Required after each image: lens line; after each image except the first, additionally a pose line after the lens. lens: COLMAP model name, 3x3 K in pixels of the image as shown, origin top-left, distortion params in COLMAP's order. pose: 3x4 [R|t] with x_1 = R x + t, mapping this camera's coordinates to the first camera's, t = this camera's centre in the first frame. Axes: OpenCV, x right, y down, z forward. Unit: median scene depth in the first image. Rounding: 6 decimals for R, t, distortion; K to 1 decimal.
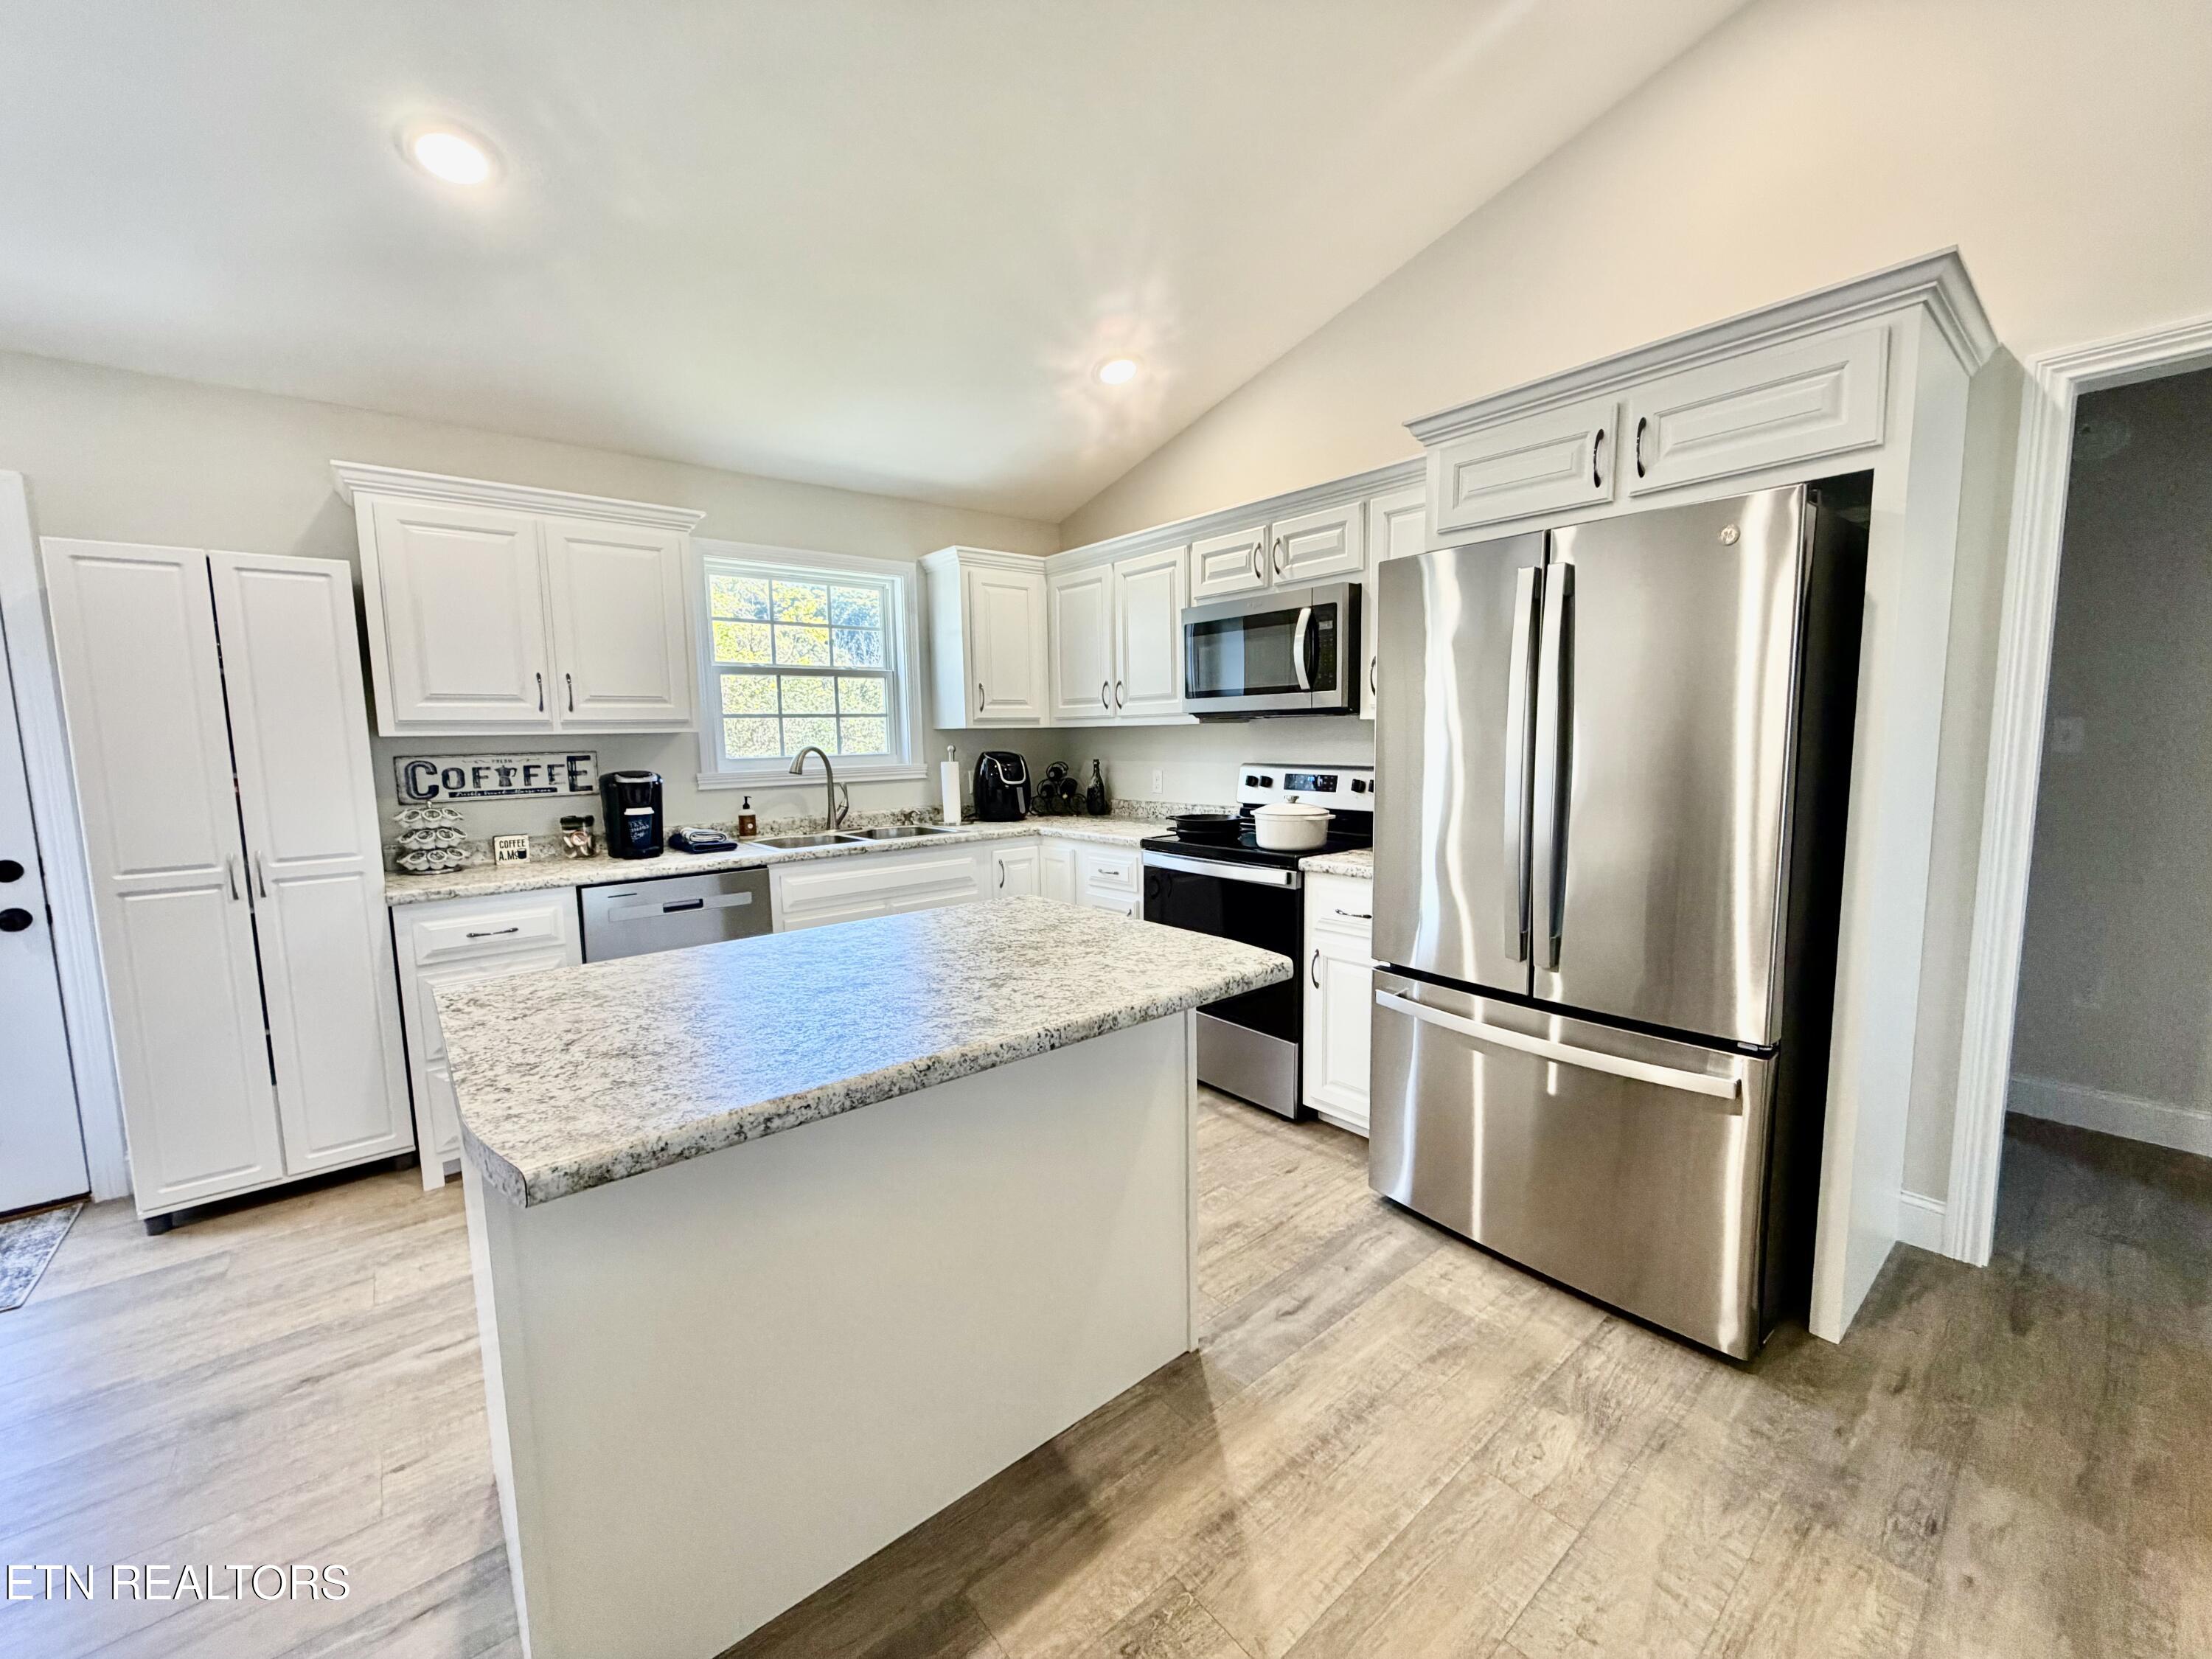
lens RADIAL K [[875.9, 0, 1099.6], [0, 875.9, 824.4], [0, 0, 1]] dist [-0.000607, 0.000129]
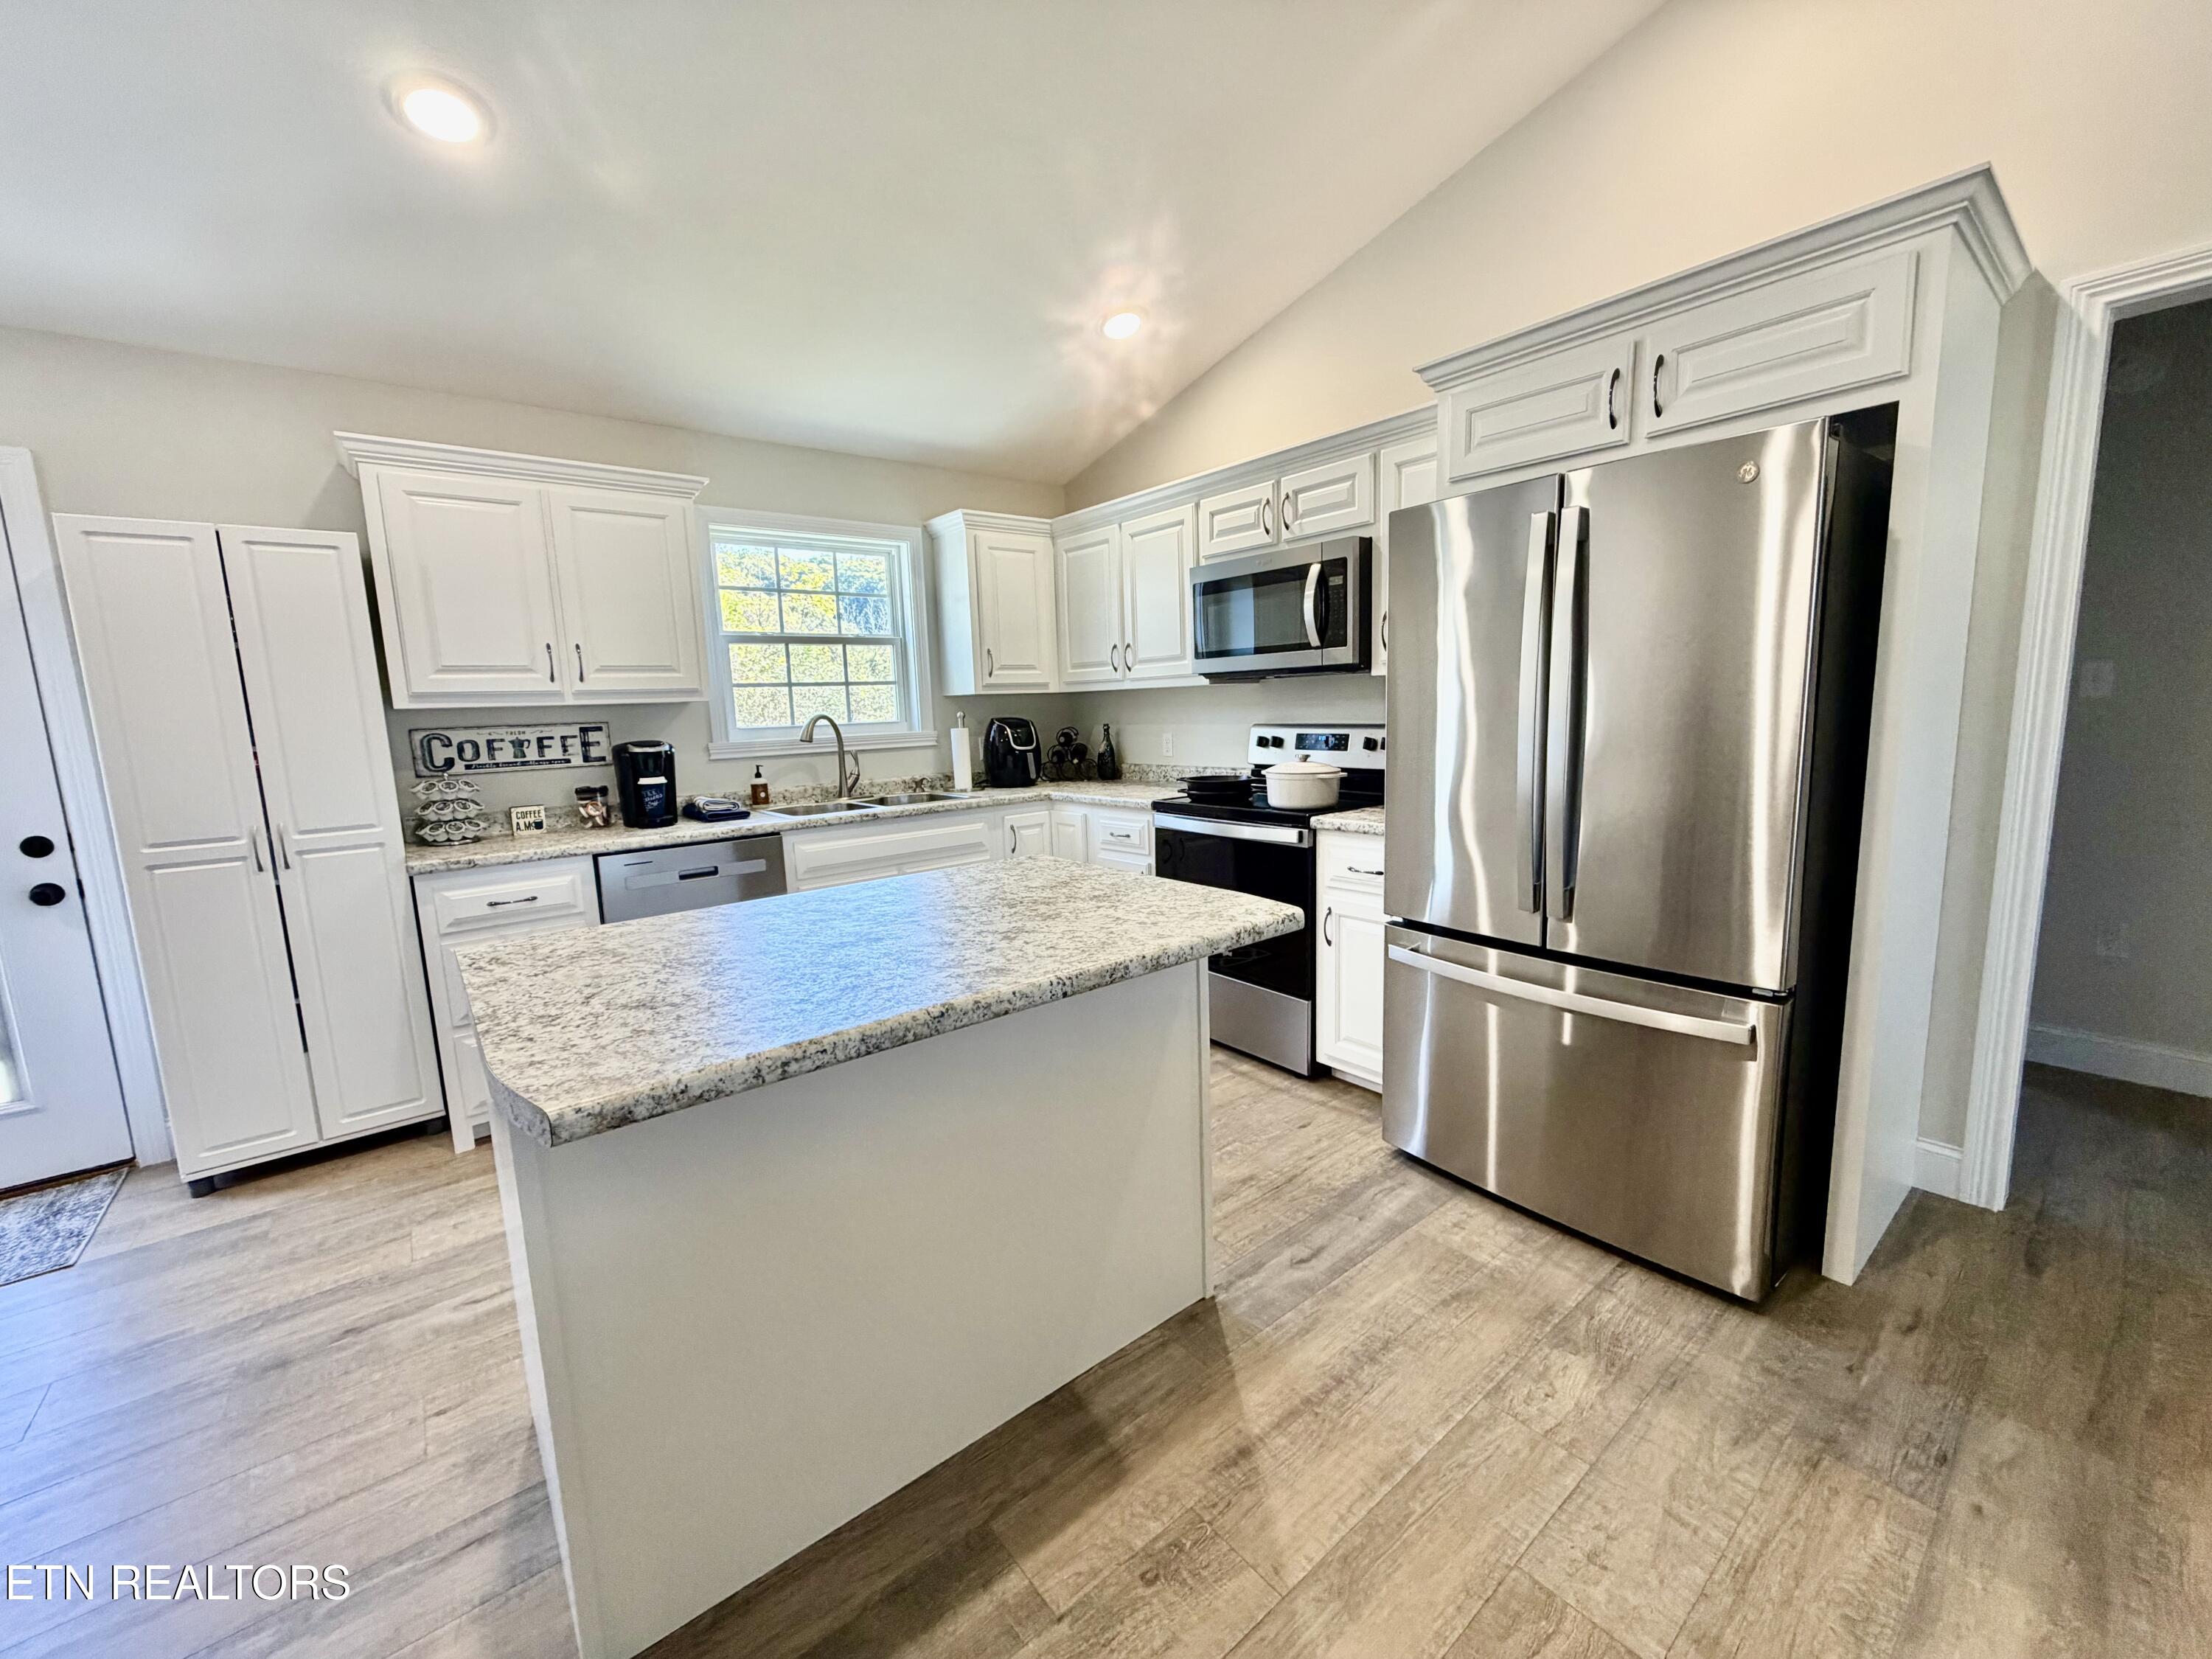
lens RADIAL K [[875.9, 0, 1099.2], [0, 875.9, 824.4], [0, 0, 1]] dist [-0.000607, 0.000129]
pose [[0.999785, -0.014971, -0.014359, 0.002067], [0.015437, 0.999340, 0.032884, 0.016014], [0.013857, -0.033098, 0.999356, -0.000096]]
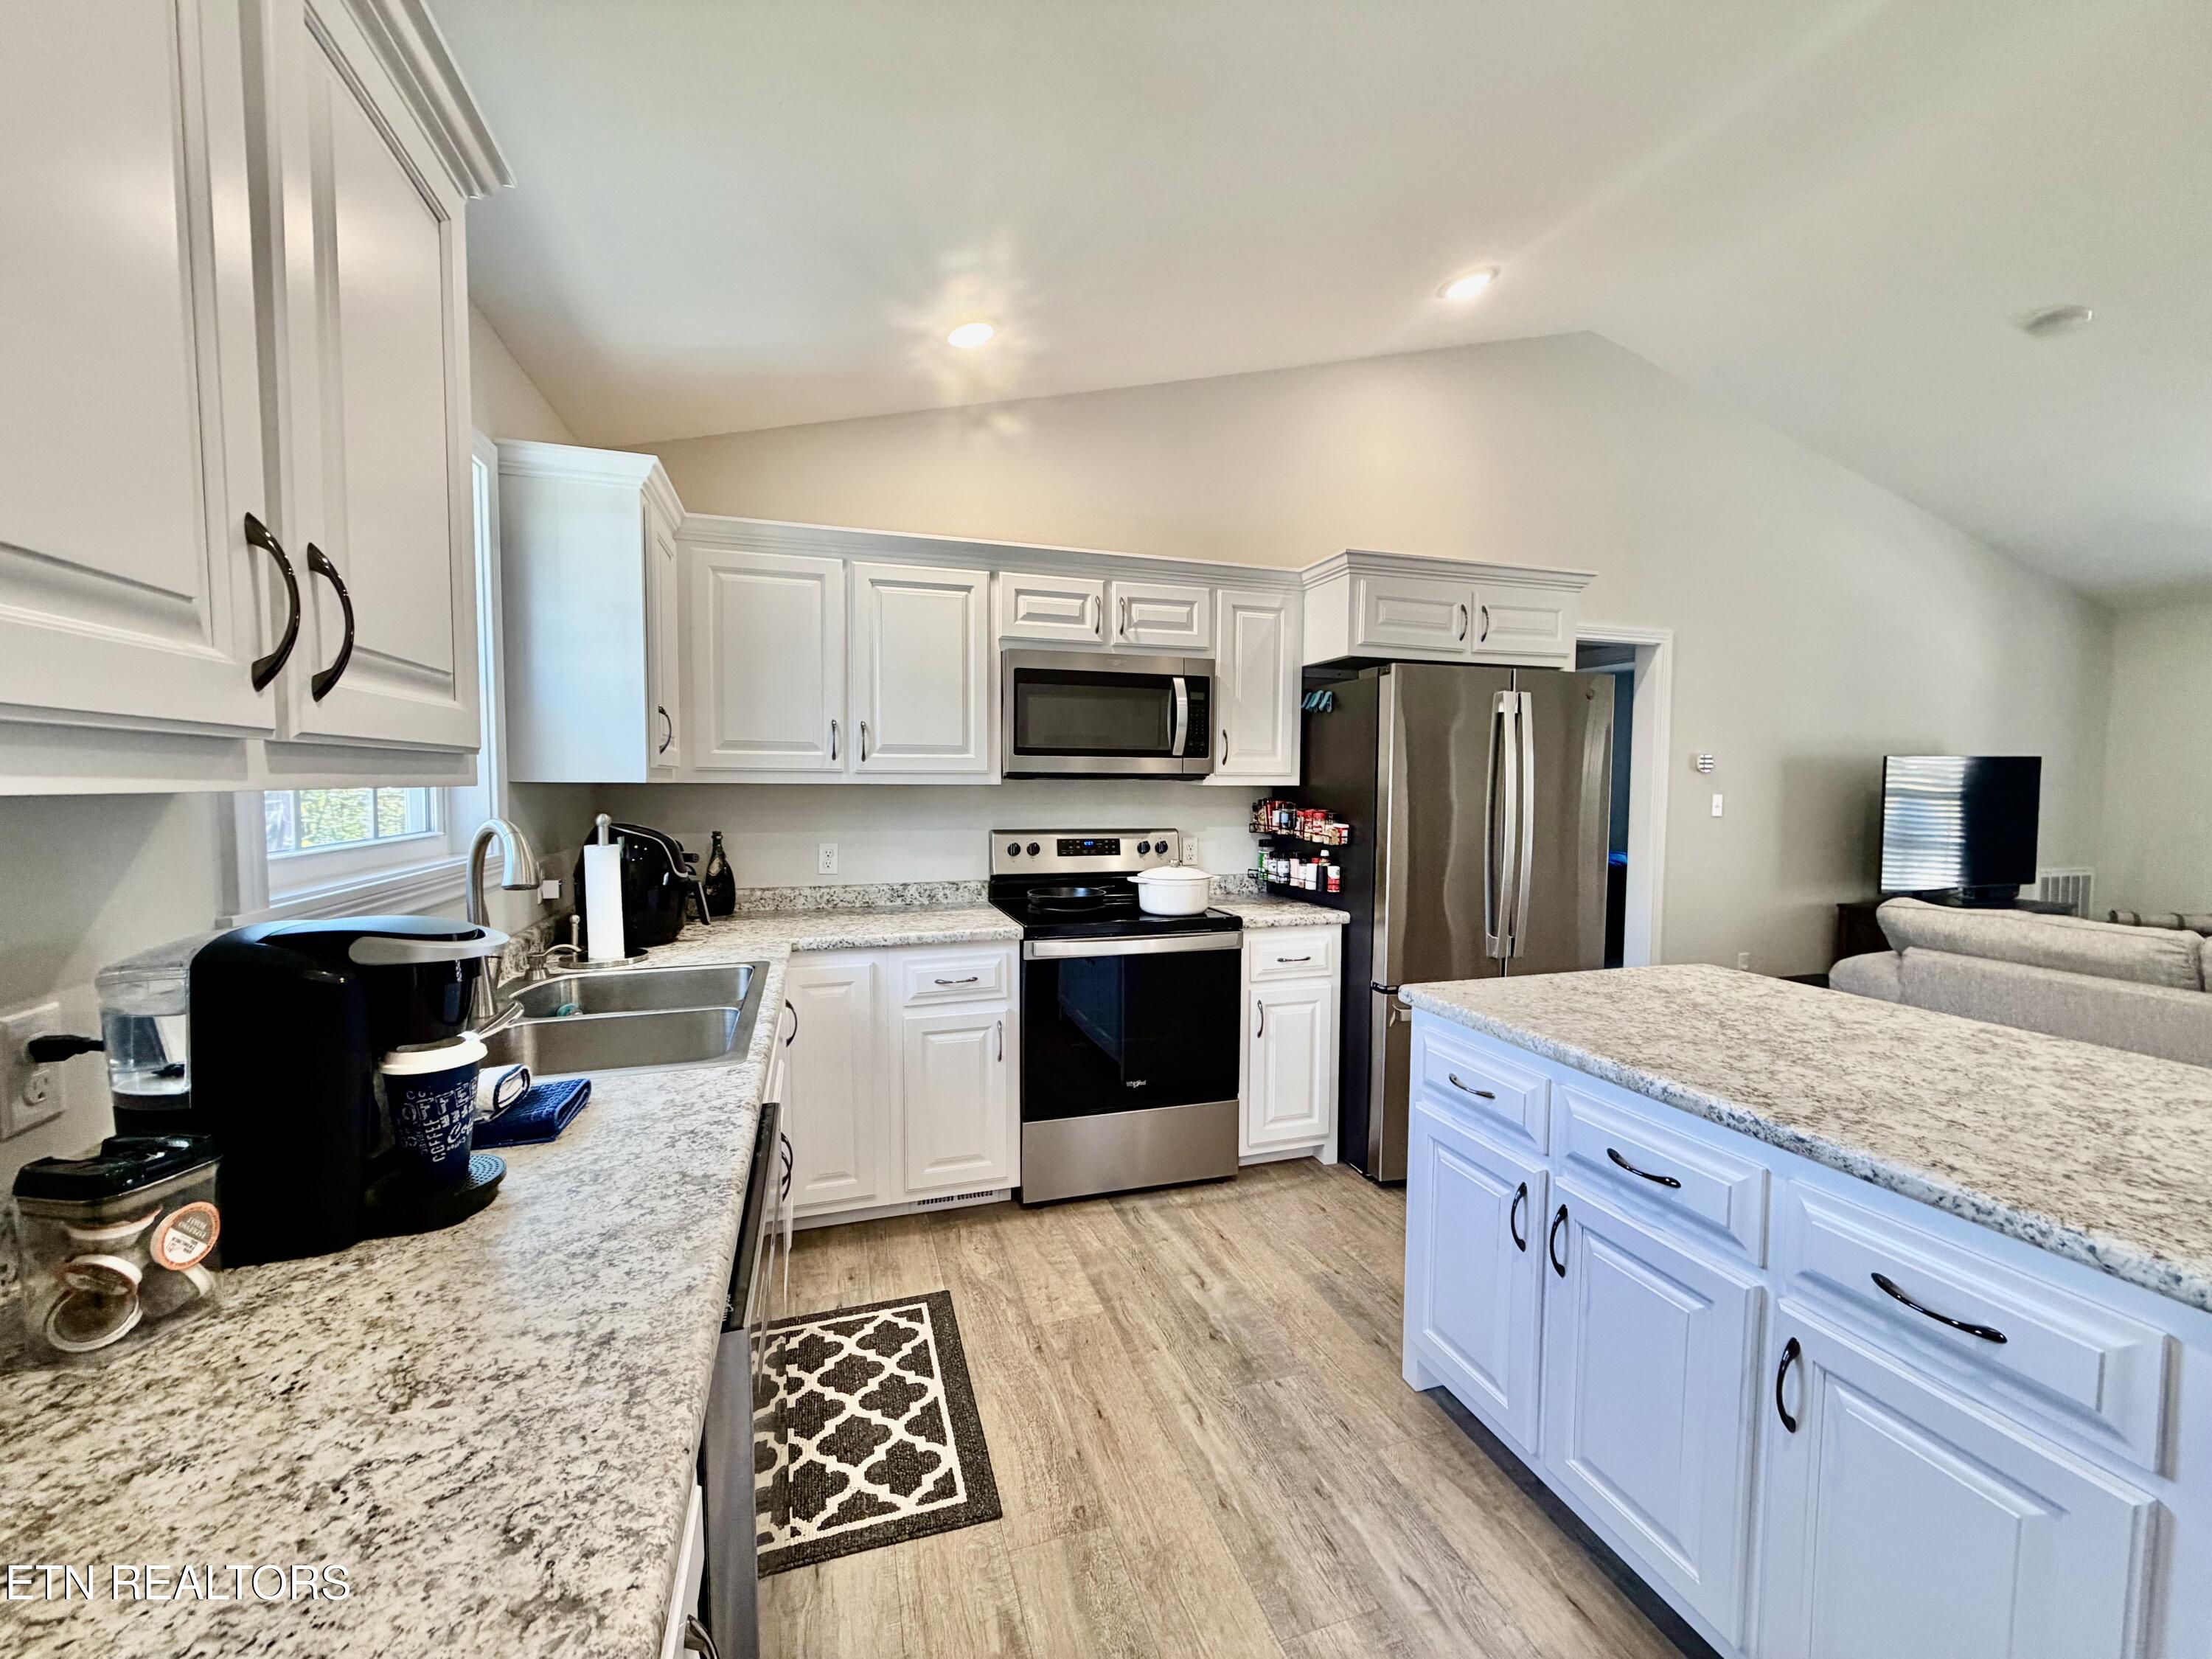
lens RADIAL K [[875.9, 0, 1100.5], [0, 875.9, 828.2], [0, 0, 1]] dist [-0.000607, 0.000129]
pose [[0.371672, -0.028380, 0.927930, -1.147173], [0.085505, 0.996331, -0.003776, -0.112751], [-0.924418, 0.080746, 0.372735, 1.089912]]
